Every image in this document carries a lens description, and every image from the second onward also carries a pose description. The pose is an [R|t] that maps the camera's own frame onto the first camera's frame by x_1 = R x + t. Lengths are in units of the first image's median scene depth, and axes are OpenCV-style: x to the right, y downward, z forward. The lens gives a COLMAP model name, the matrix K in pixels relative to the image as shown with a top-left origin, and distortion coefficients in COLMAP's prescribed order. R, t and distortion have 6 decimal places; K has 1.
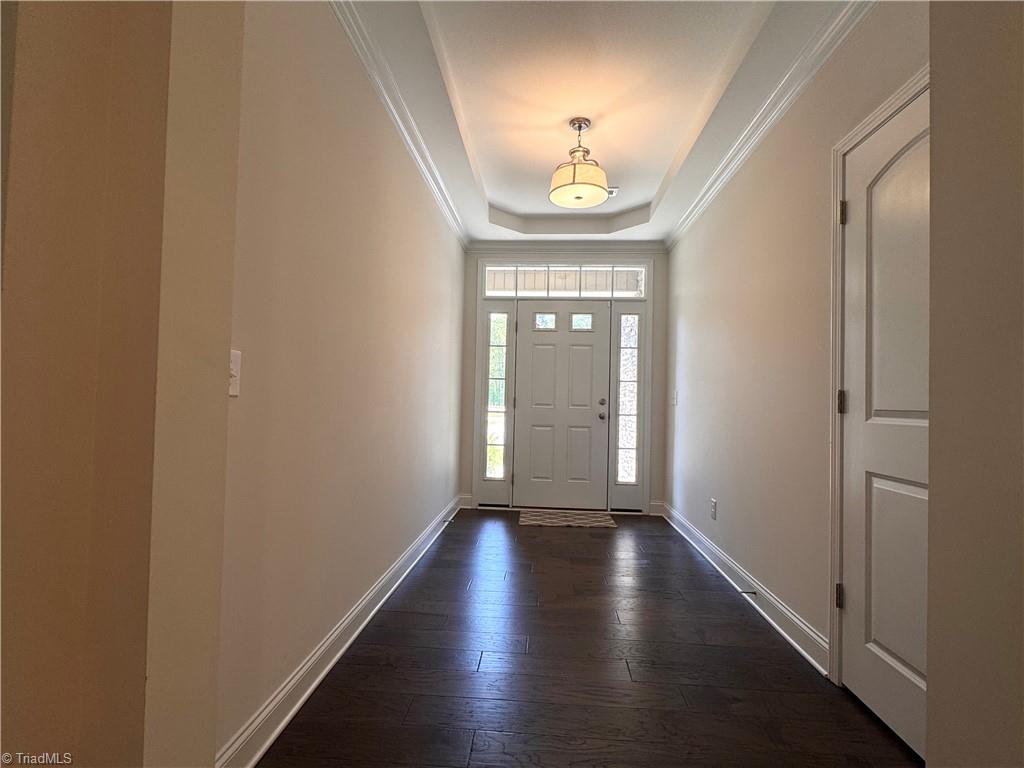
lens RADIAL K [[493.1, 0, 512.7], [0, 493.1, 386.7], [0, 0, 1]] dist [-0.003654, 0.000324]
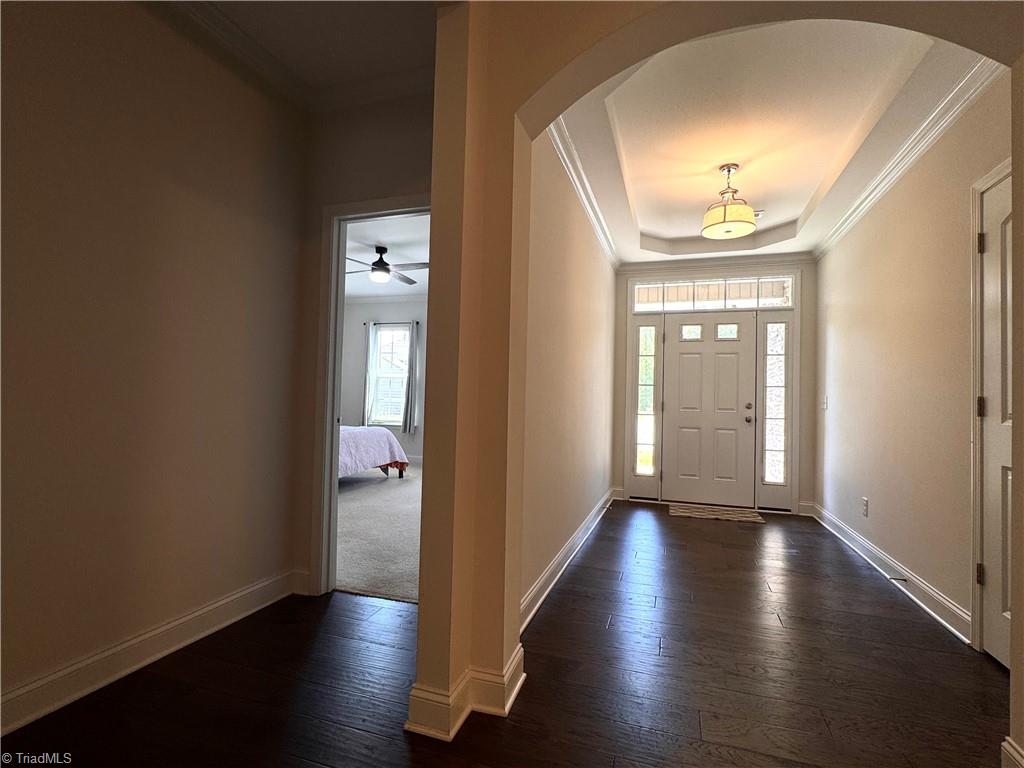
lens RADIAL K [[493.1, 0, 512.7], [0, 493.1, 386.7], [0, 0, 1]] dist [-0.003654, 0.000324]
pose [[0.967405, -0.006610, -0.253148, -0.043682], [0.004723, 0.999956, -0.008063, -0.005201], [0.253190, 0.006605, 0.967394, -0.166590]]
